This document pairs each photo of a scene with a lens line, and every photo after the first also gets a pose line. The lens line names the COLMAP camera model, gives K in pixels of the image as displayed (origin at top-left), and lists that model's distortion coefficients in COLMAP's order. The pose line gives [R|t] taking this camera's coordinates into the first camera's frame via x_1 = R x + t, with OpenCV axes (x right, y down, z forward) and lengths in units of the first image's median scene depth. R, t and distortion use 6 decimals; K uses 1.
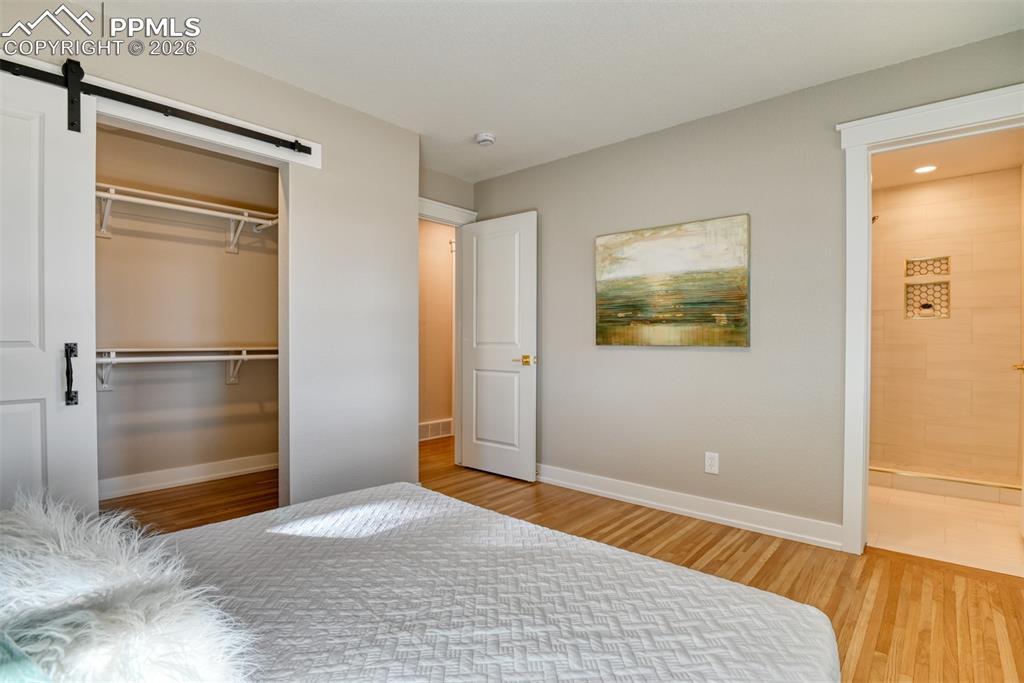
lens RADIAL K [[501.4, 0, 516.5], [0, 501.4, 344.7], [0, 0, 1]] dist [-0.005447, -0.000889]
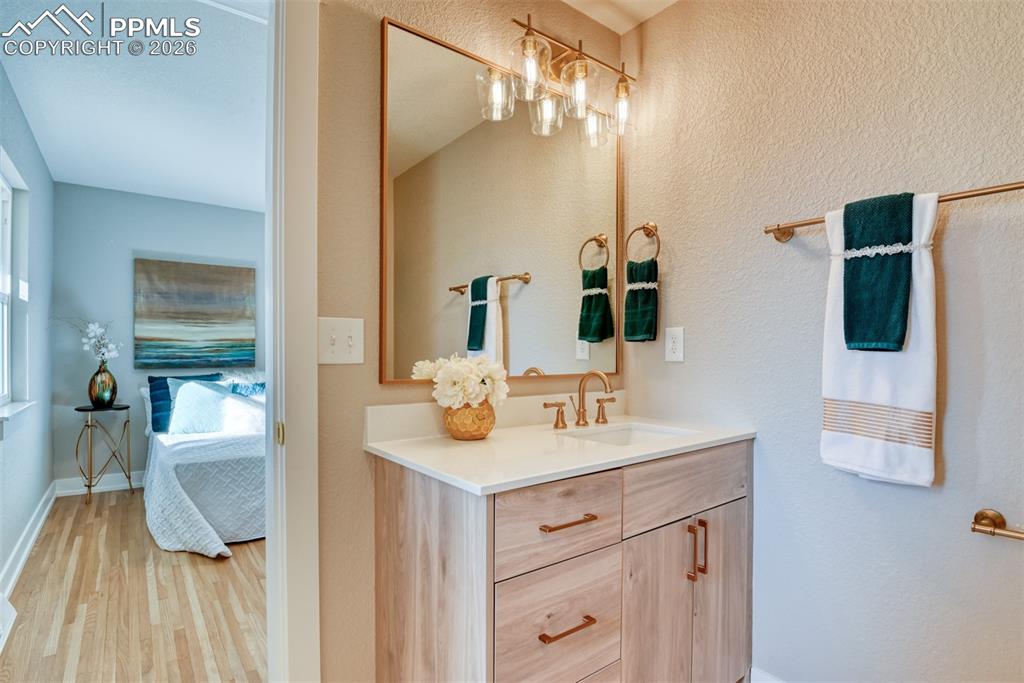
lens RADIAL K [[501.4, 0, 510.2], [0, 501.4, 345.3], [0, 0, 1]] dist [-0.005447, -0.000889]
pose [[-0.205501, -0.009298, -0.978613, 0.574435], [0.000752, 0.999953, -0.009658, -0.013293], [0.978657, -0.002721, -0.205485, 0.666770]]
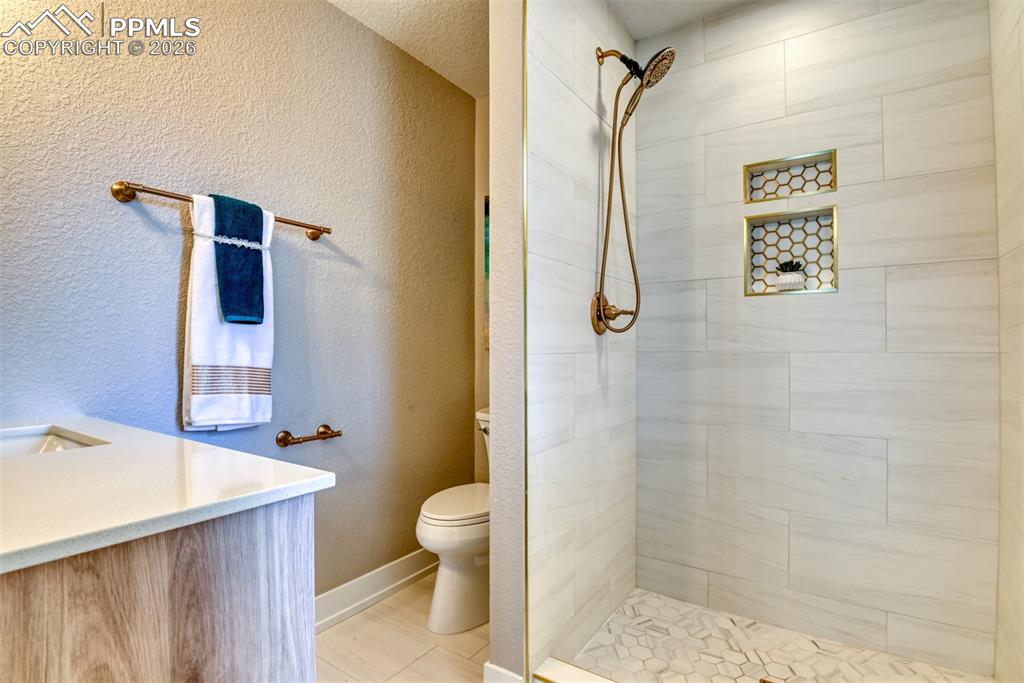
lens RADIAL K [[501.4, 0, 505.9], [0, 501.4, 348.1], [0, 0, 1]] dist [-0.005447, -0.000889]
pose [[0.992182, -0.012226, 0.124197, 0.513970], [0.013142, 0.999892, -0.006557, -0.005551], [-0.124104, 0.008138, 0.992236, 0.589779]]
